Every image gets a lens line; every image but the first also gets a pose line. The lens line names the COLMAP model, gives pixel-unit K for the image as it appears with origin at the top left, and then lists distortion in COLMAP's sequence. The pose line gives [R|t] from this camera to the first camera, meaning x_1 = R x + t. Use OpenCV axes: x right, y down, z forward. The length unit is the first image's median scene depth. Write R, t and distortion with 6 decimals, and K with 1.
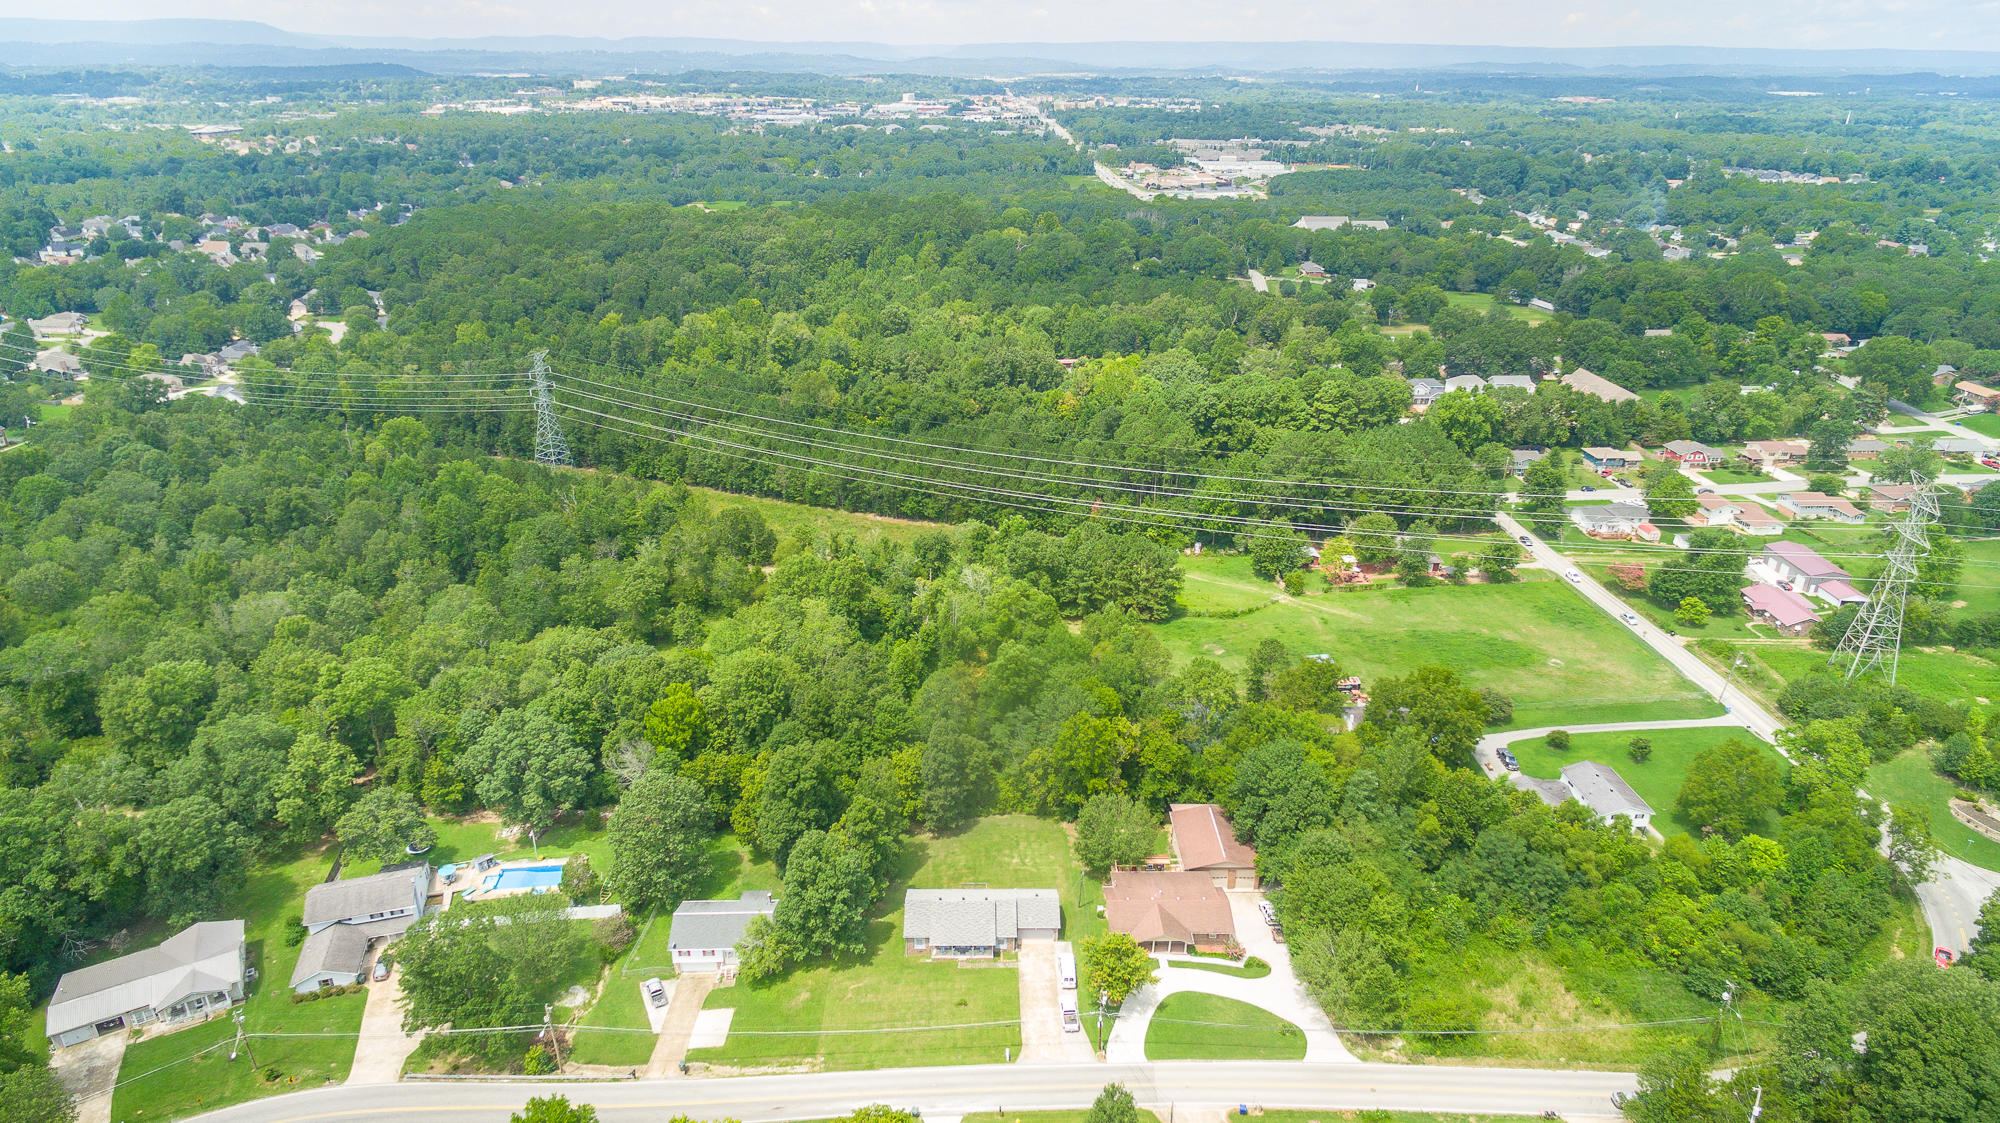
lens RADIAL K [[1125.5, 0, 996.6], [0, 1125.5, 547.5], [0, 0, 1]] dist [0.005152, -0.003057]
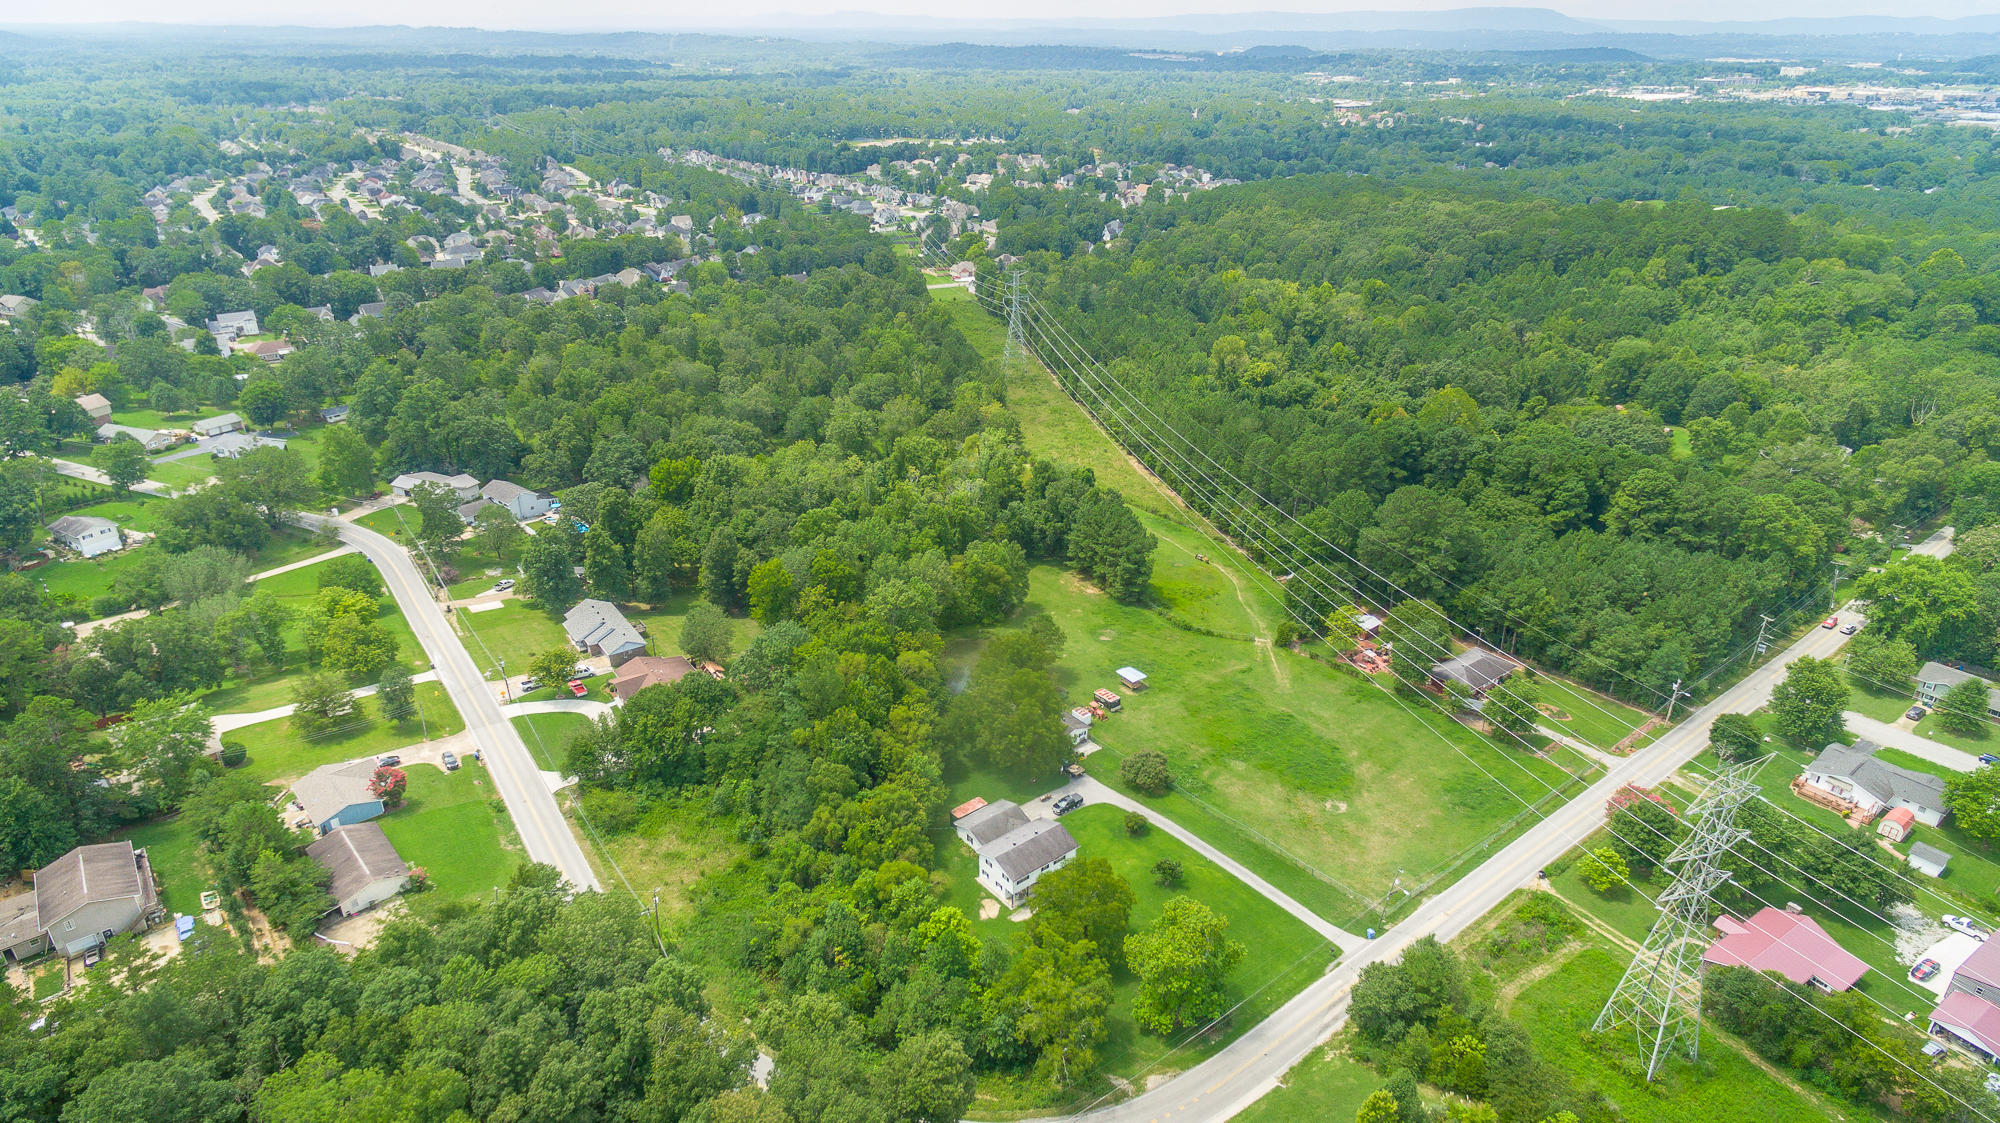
lens RADIAL K [[1107.4, 0, 1000.0], [0, 1107.4, 561.5], [0, 0, 1]] dist [0.006905, 0.000388]
pose [[0.574612, 0.343419, -0.742889, 0.603216], [-0.323526, 0.929085, 0.179252, -0.082512], [0.751766, 0.137344, 0.644968, 0.204328]]
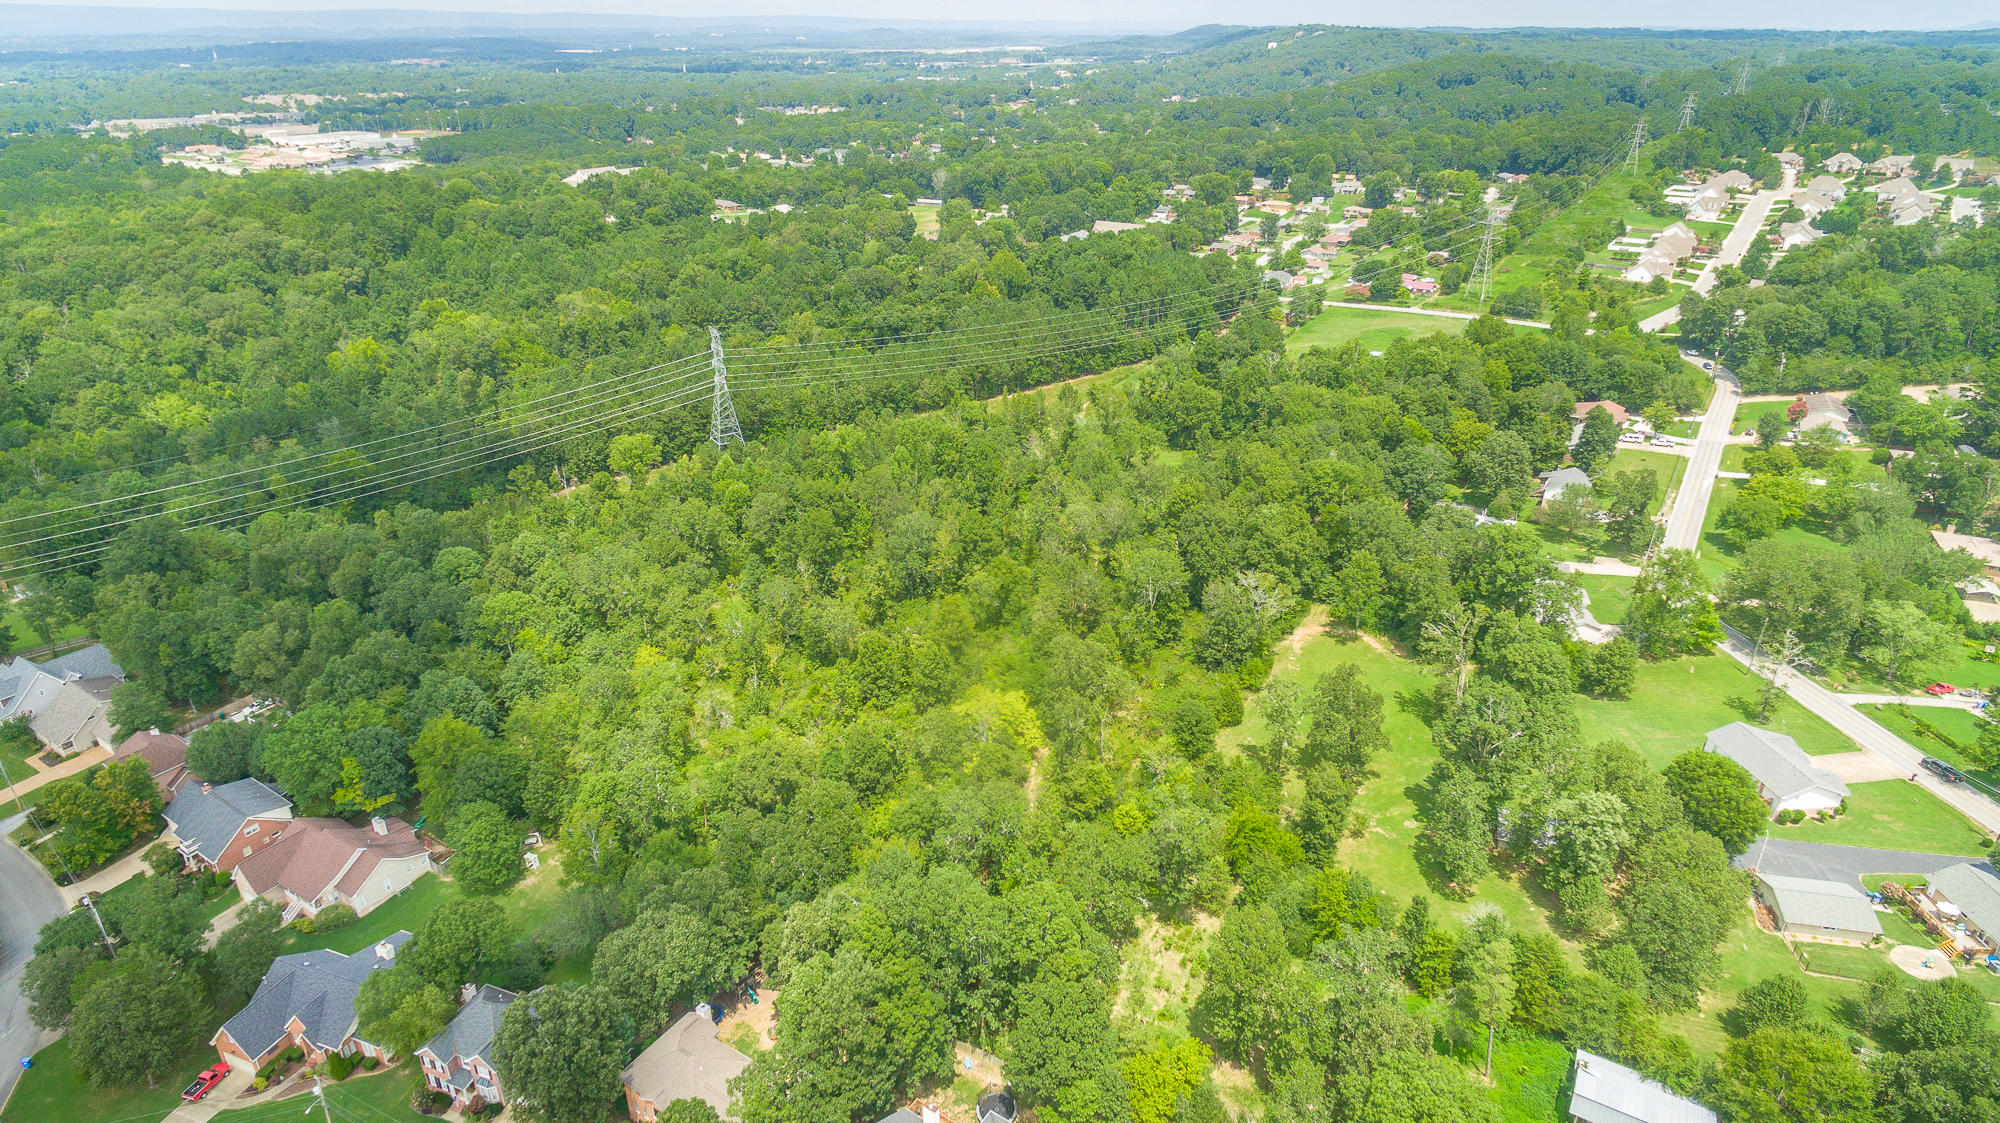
lens RADIAL K [[1128.3, 0, 994.9], [0, 1128.3, 535.8], [0, 0, 1]] dist [0.004899, -0.000792]
pose [[0.572414, -0.344299, 0.744178, -0.994521], [0.331258, 0.927315, 0.174228, -0.095408], [-0.750074, 0.146785, 0.644860, 0.242863]]
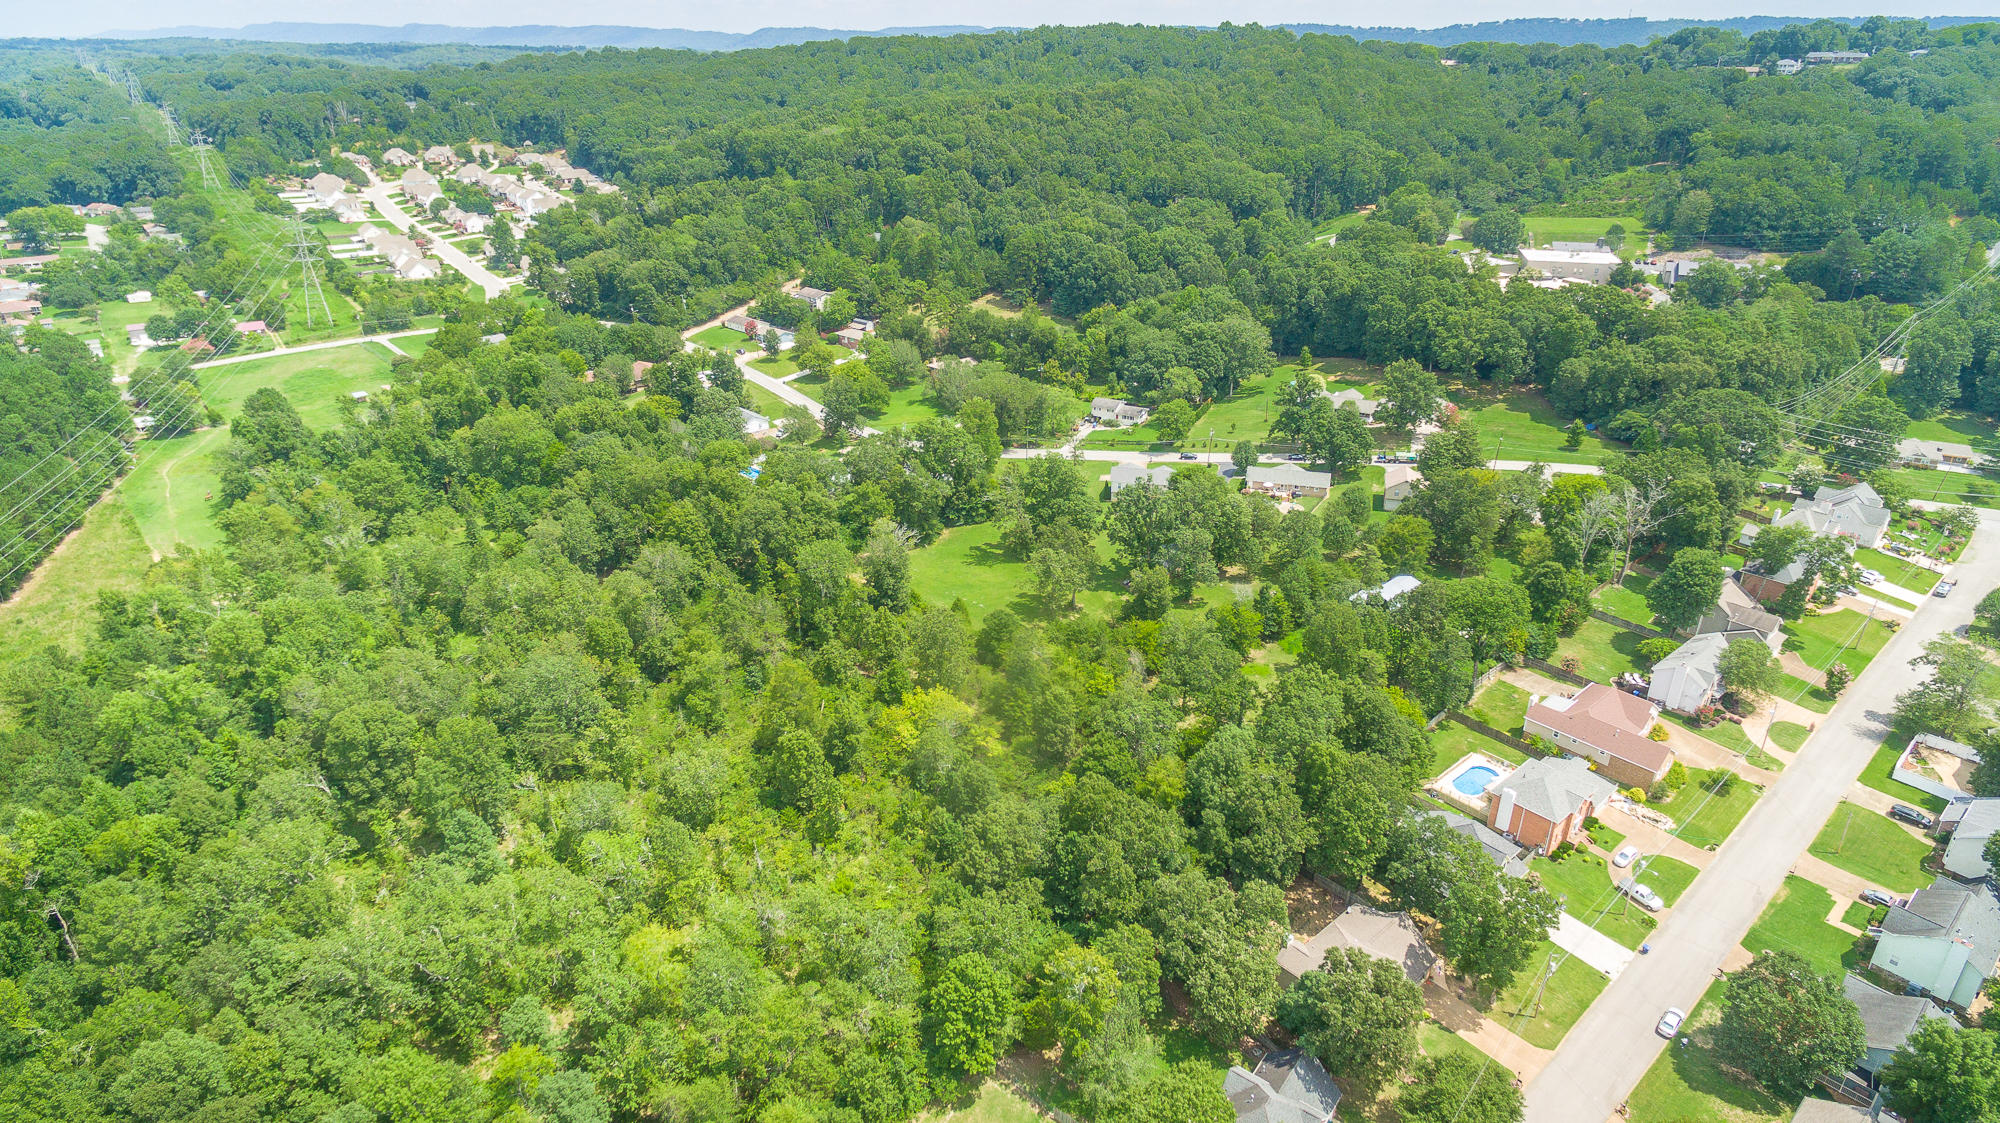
lens RADIAL K [[1121.3, 0, 998.5], [0, 1121.3, 556.9], [0, 0, 1]] dist [0.003932, -0.003245]
pose [[-0.636099, -0.333720, 0.695708, -0.994283], [0.293110, 0.729541, 0.617946, -0.304645], [-0.713767, 0.596994, -0.366244, 0.737137]]
